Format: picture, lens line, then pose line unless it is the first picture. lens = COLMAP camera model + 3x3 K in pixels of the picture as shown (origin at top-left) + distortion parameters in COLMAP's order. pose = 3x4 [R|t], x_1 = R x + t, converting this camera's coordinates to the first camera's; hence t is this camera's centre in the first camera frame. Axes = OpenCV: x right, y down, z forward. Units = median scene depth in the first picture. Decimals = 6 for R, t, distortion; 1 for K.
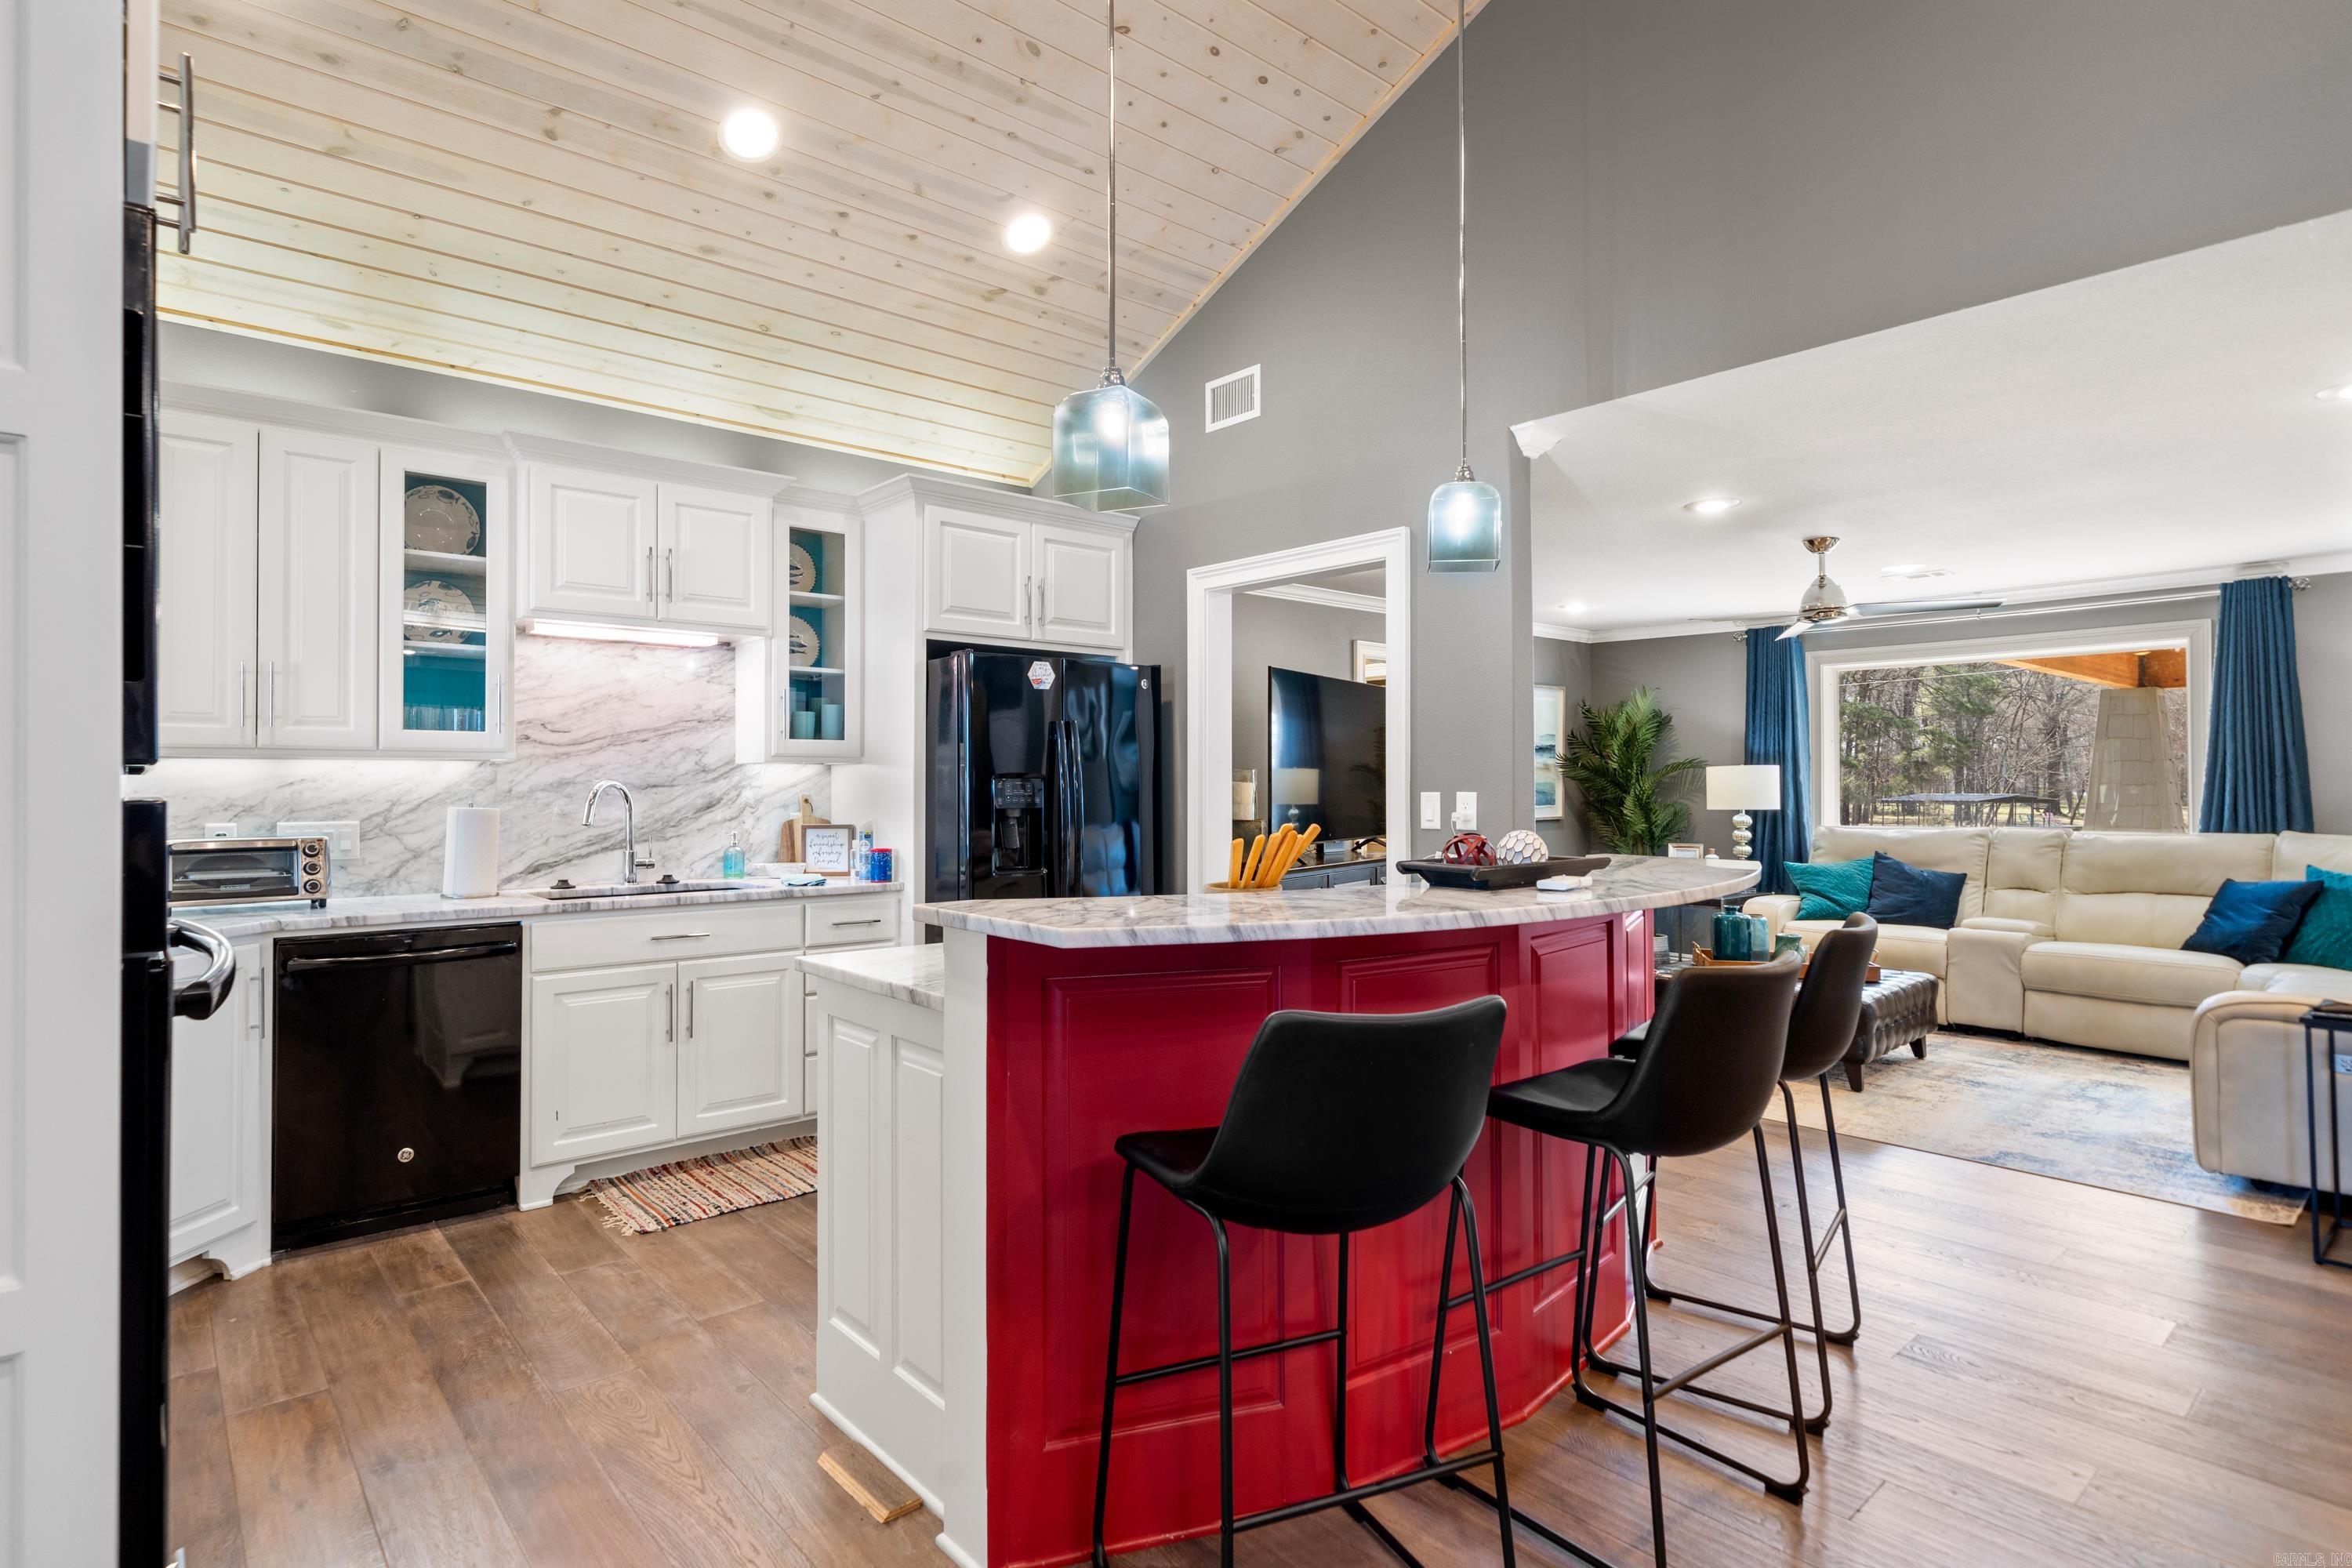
lens RADIAL K [[1252.2, 0, 1140.3], [0, 1252.2, 771.5], [0, 0, 1]] dist [0.007613, -0.003630]
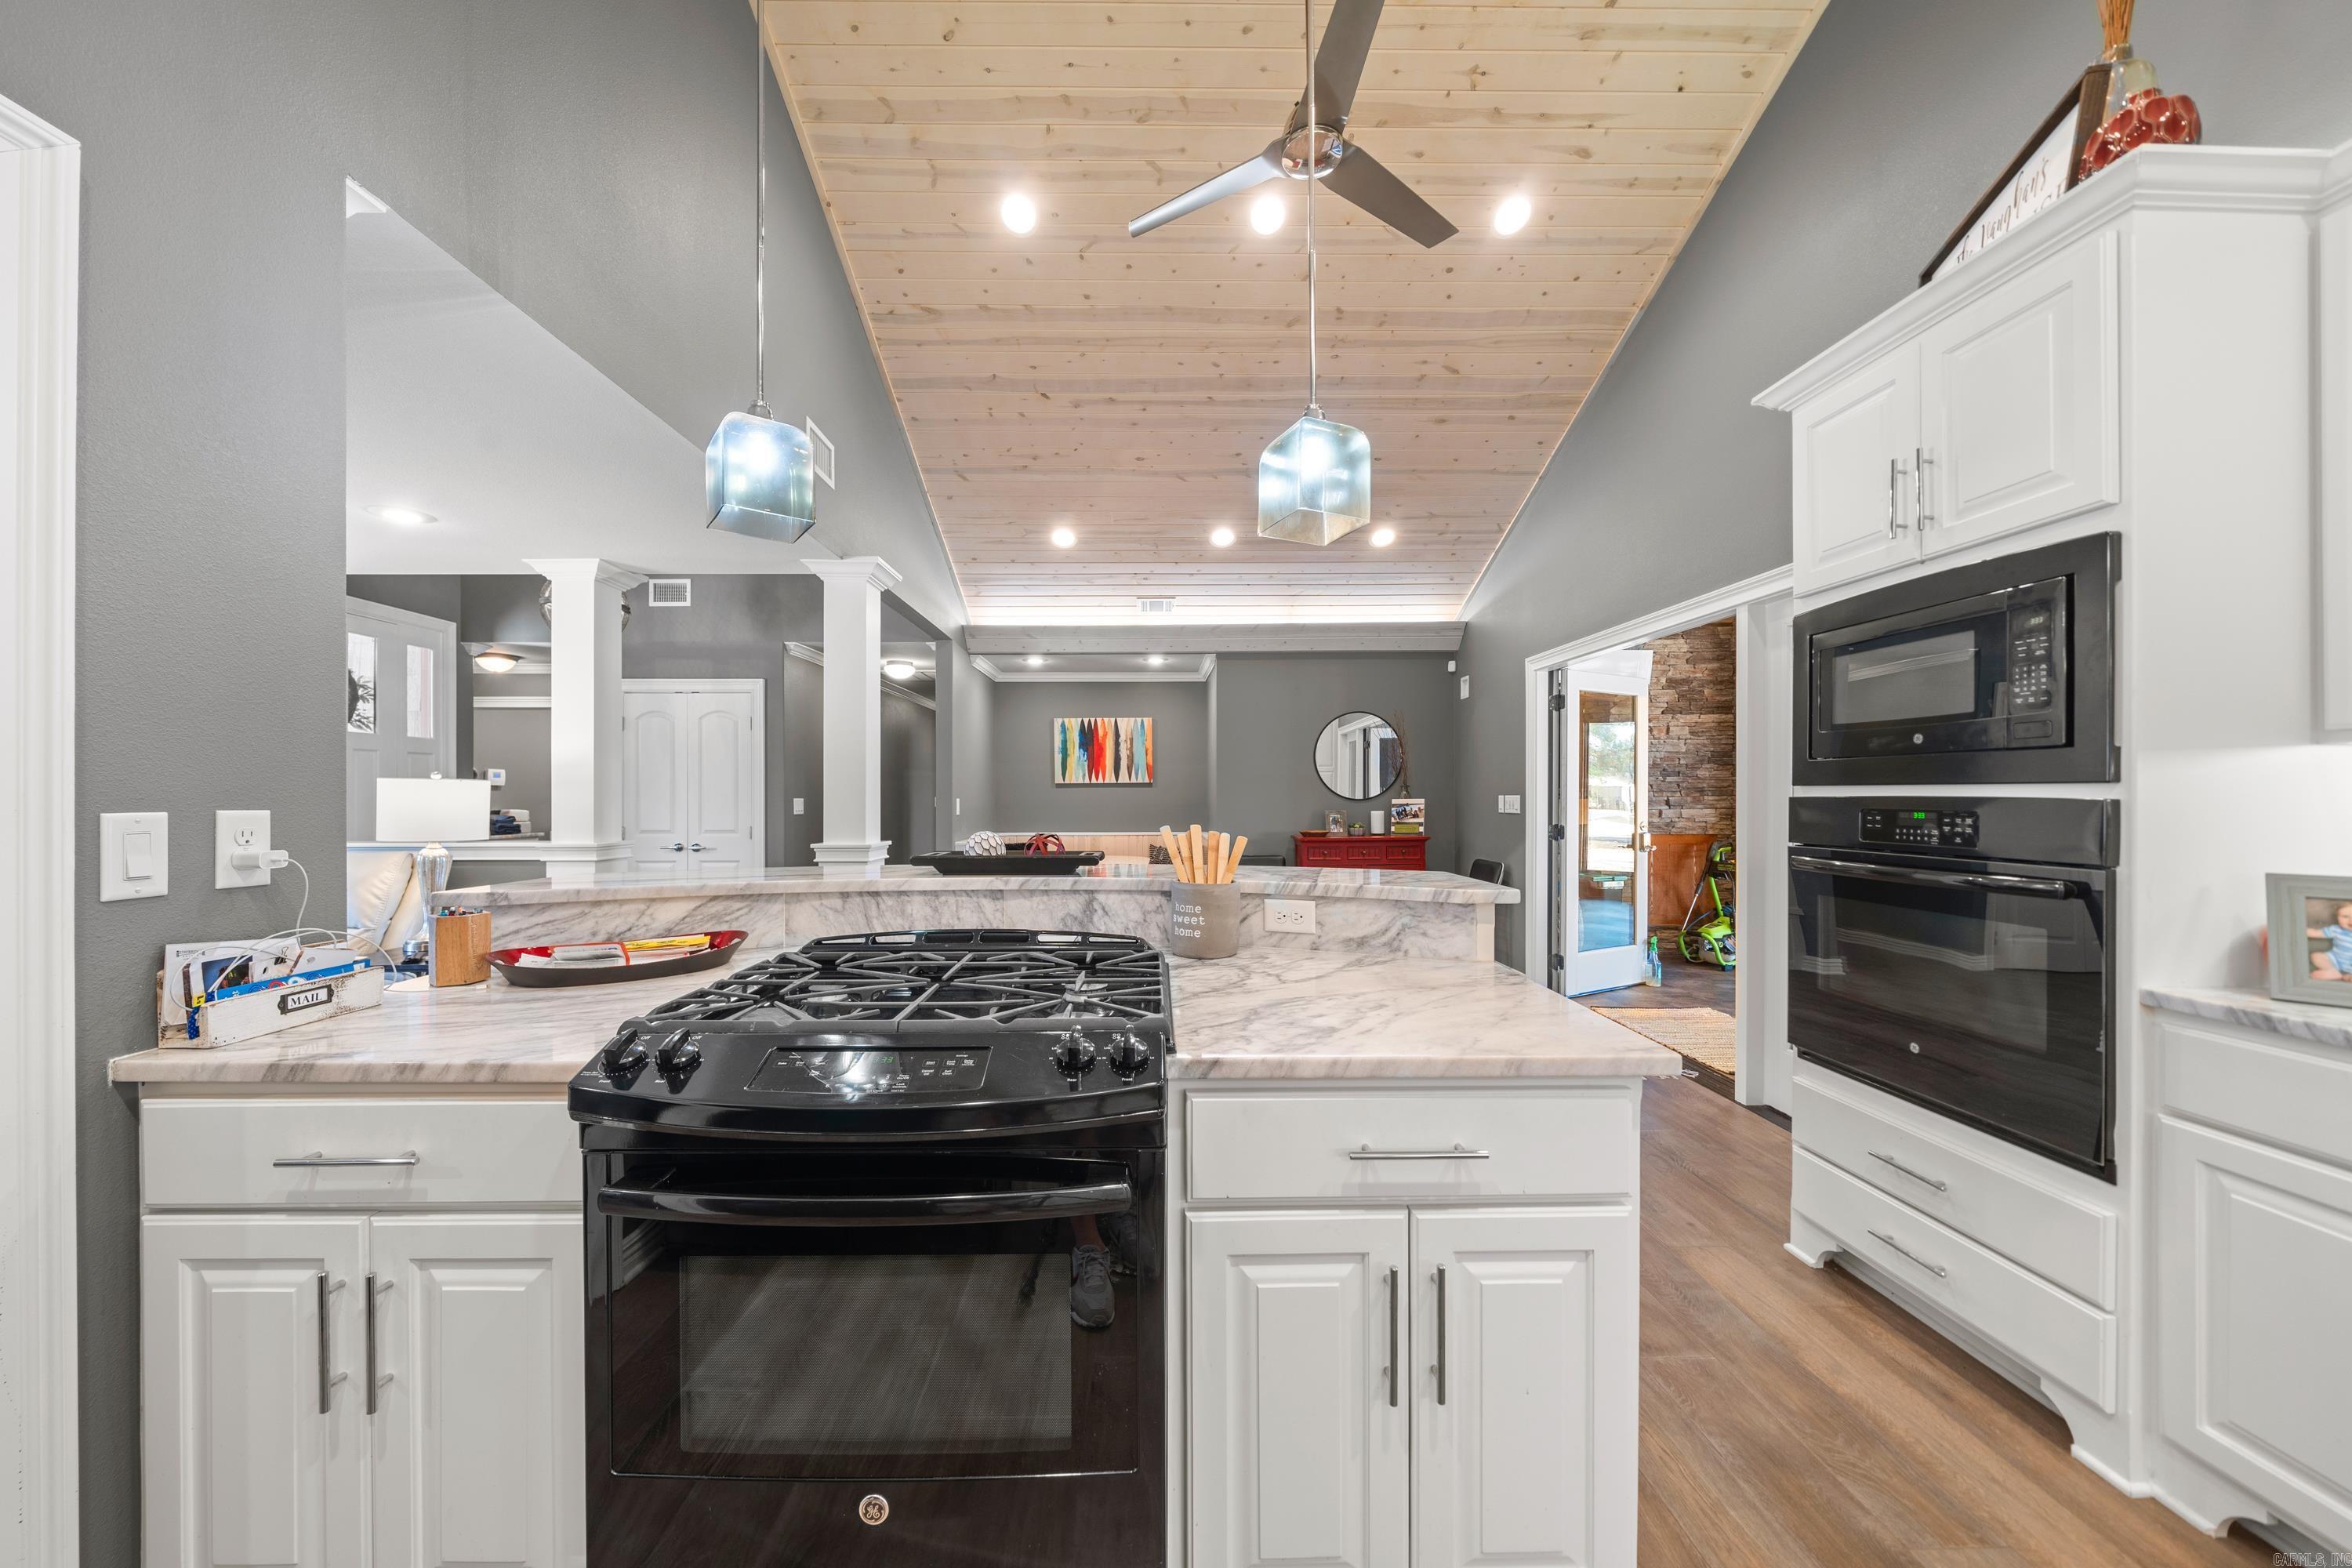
lens RADIAL K [[816.9, 0, 1154.7], [0, 816.9, 796.8], [0, 0, 1]] dist [-0.004307, 0.000305]
pose [[-0.767199, 0.000207, 0.641409, -0.150599], [-0.003930, 0.999980, -0.005024, 0.008694], [-0.641397, -0.006375, -0.767182, 0.720722]]
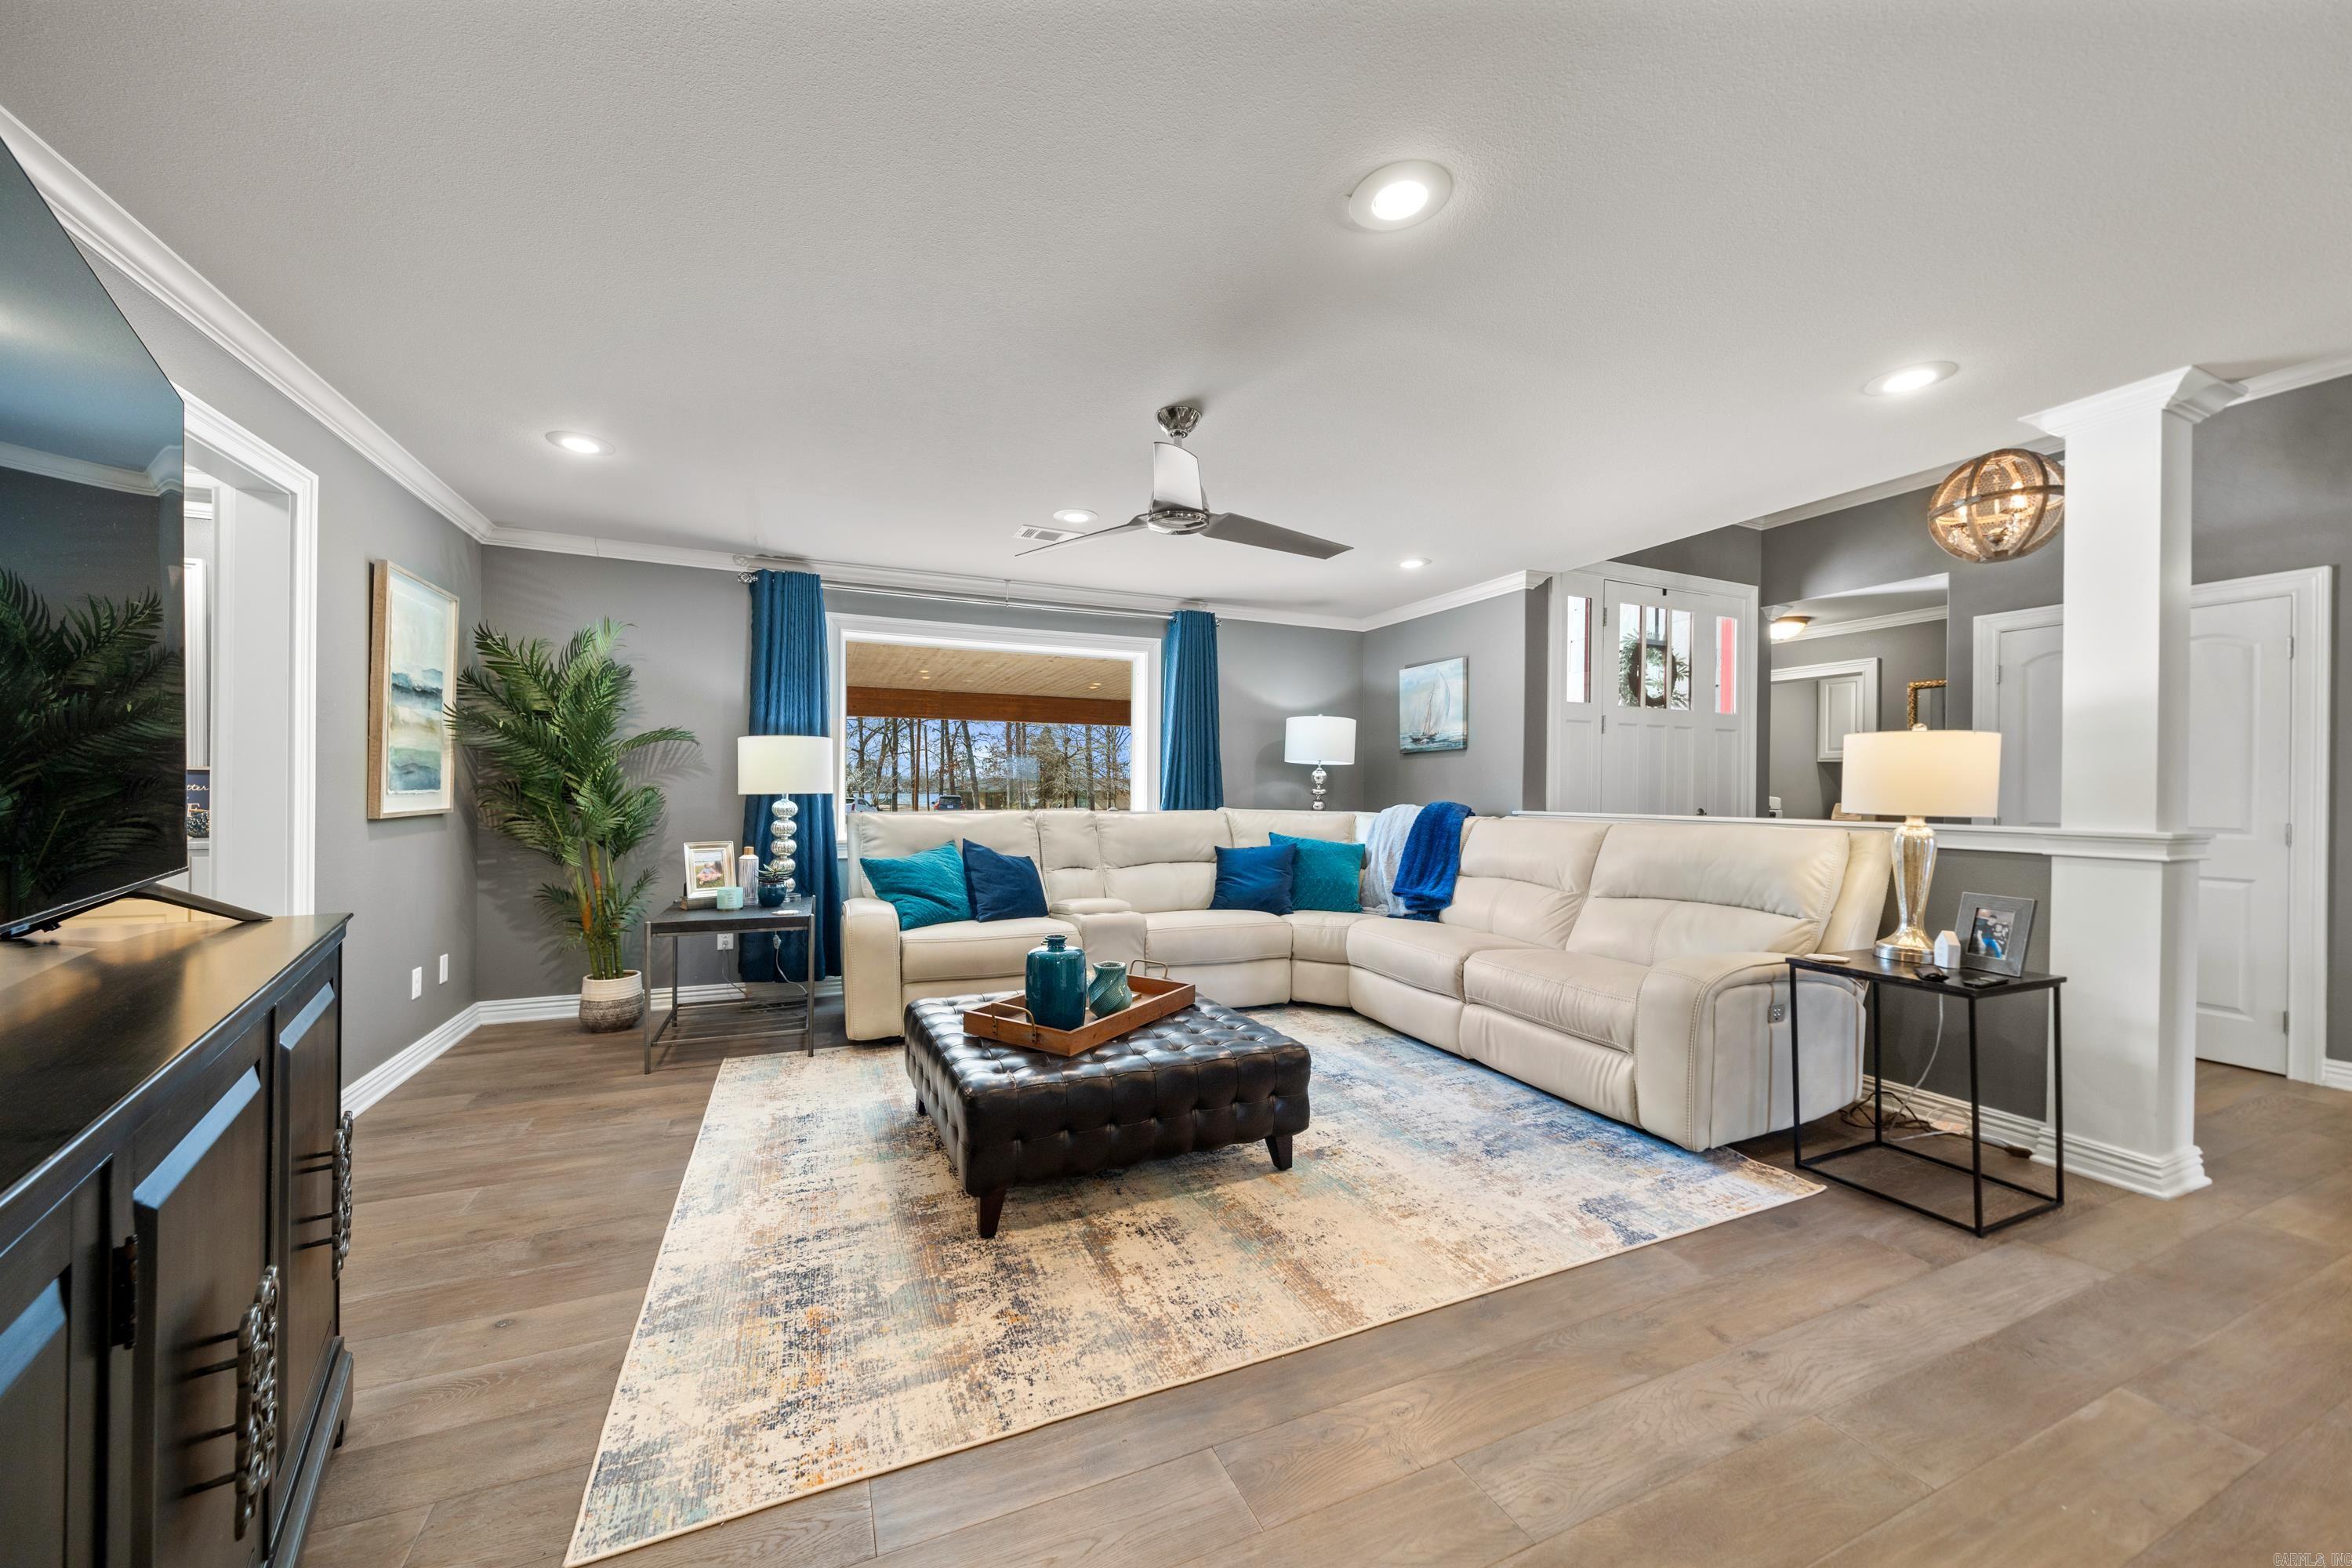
lens RADIAL K [[816.9, 0, 1183.4], [0, 816.9, 793.0], [0, 0, 1]] dist [-0.004307, 0.000305]
pose [[0.280034, 0.001508, 0.959989, 0.089210], [-0.018133, 0.999829, 0.003719, 0.032074], [-0.959819, -0.018448, 0.280014, 0.857110]]
